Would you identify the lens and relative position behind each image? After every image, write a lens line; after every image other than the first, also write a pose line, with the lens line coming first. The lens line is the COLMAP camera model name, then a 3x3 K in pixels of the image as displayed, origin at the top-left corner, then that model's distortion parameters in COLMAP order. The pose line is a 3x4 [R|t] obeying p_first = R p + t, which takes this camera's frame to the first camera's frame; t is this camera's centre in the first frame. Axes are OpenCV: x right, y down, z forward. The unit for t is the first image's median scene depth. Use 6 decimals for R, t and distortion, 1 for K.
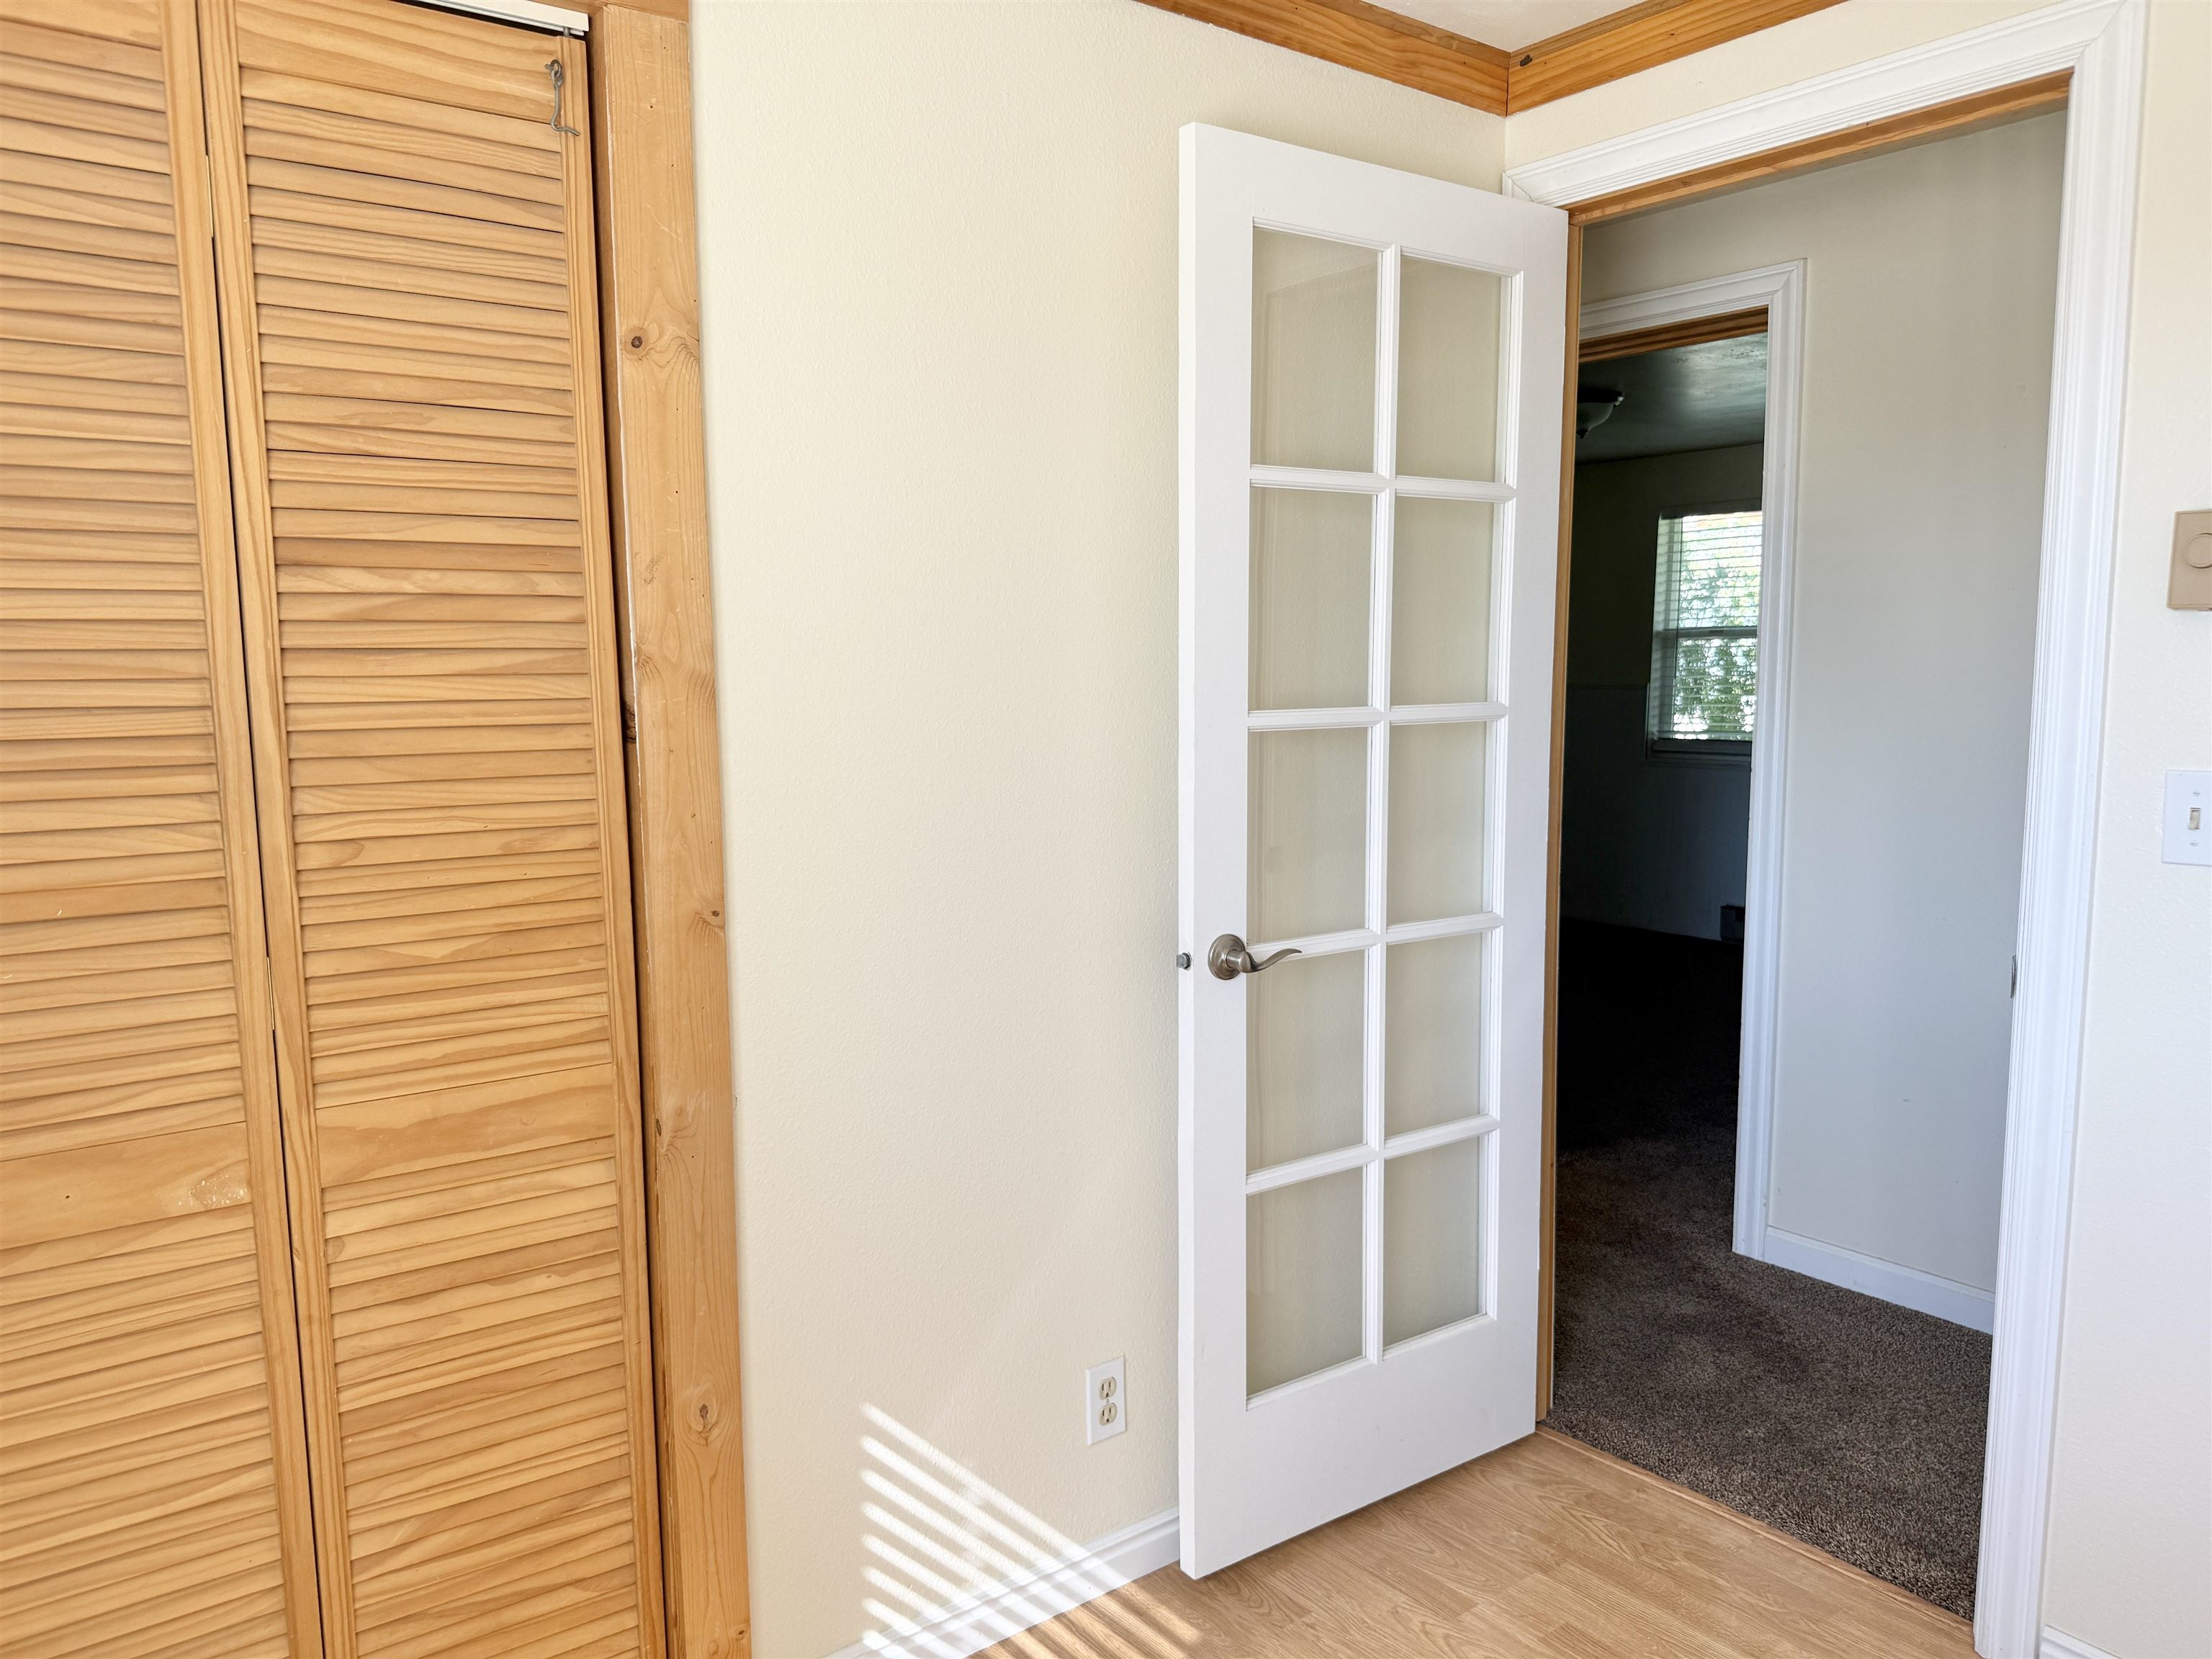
lens RADIAL K [[1549.3, 0, 1106.0], [0, 1549.3, 829.5], [0, 0, 1]] dist [0.107043, -0.216733]
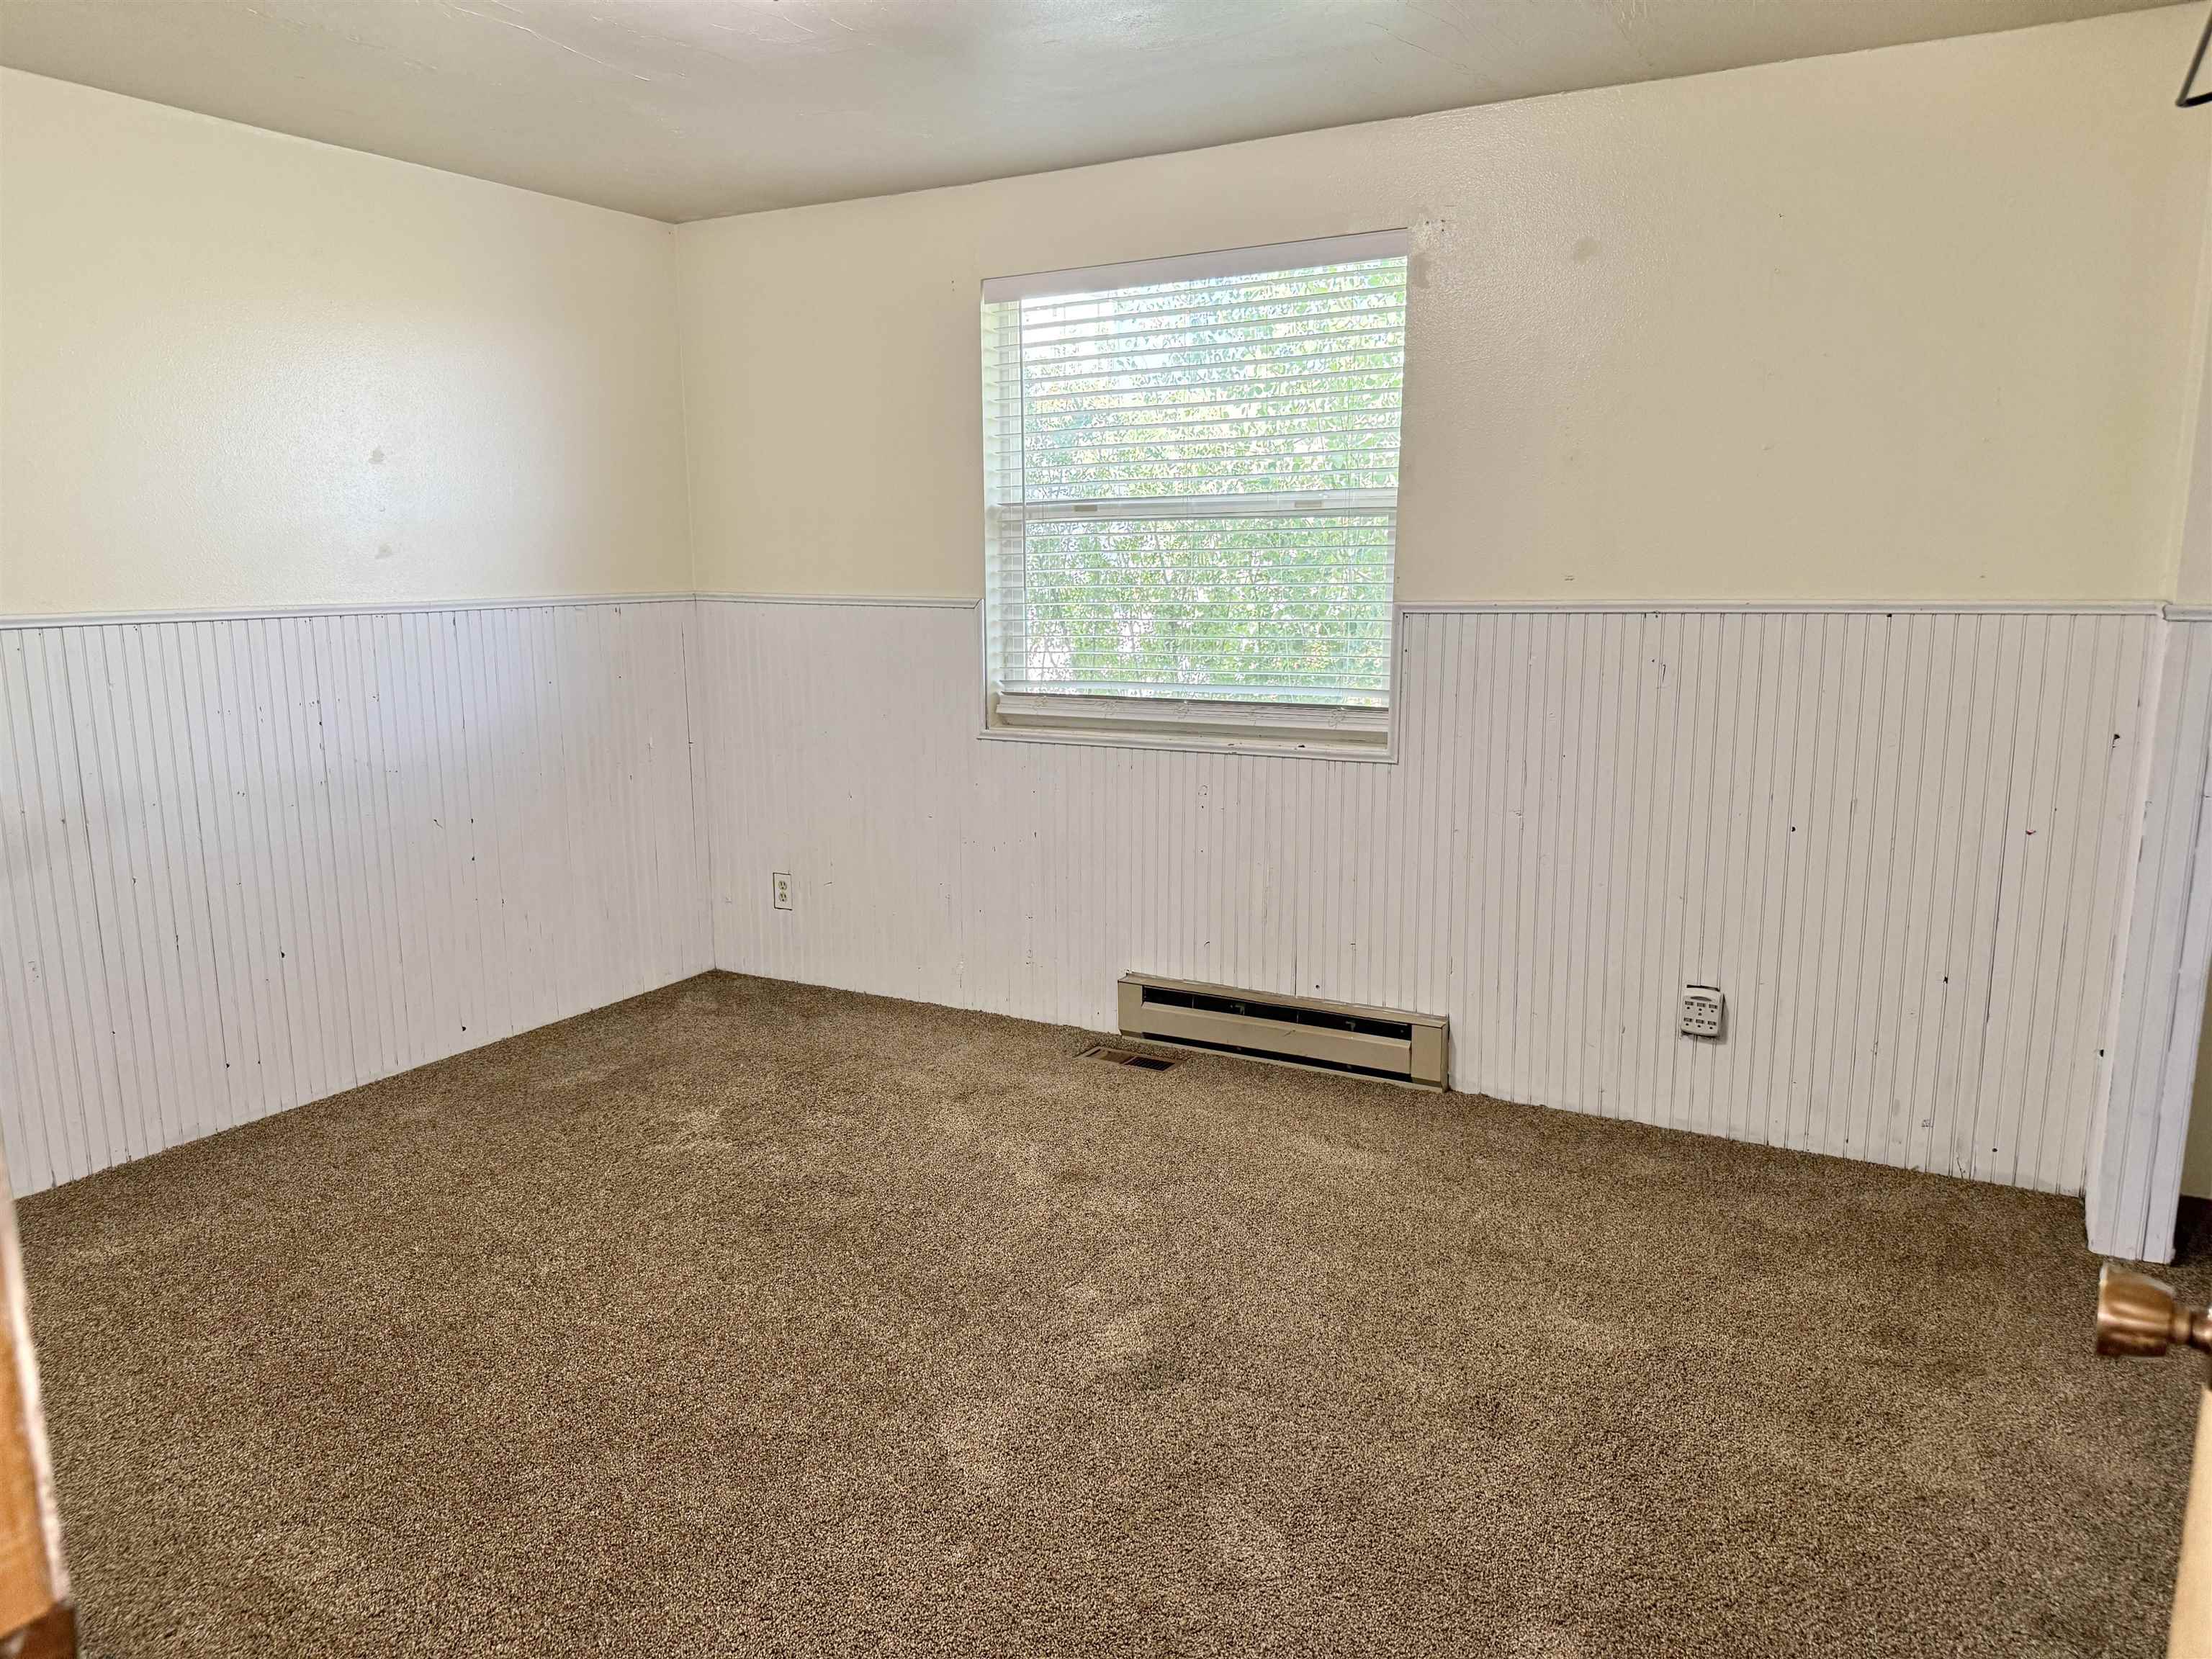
lens RADIAL K [[1549.3, 0, 1106.0], [0, 1549.3, 829.5], [0, 0, 1]] dist [0.107043, -0.216733]
pose [[0.918652, -0.076072, 0.387673, 0.157188], [0.050021, 0.995786, 0.076869, -0.049562], [-0.391887, -0.051224, 0.918586, 0.443329]]
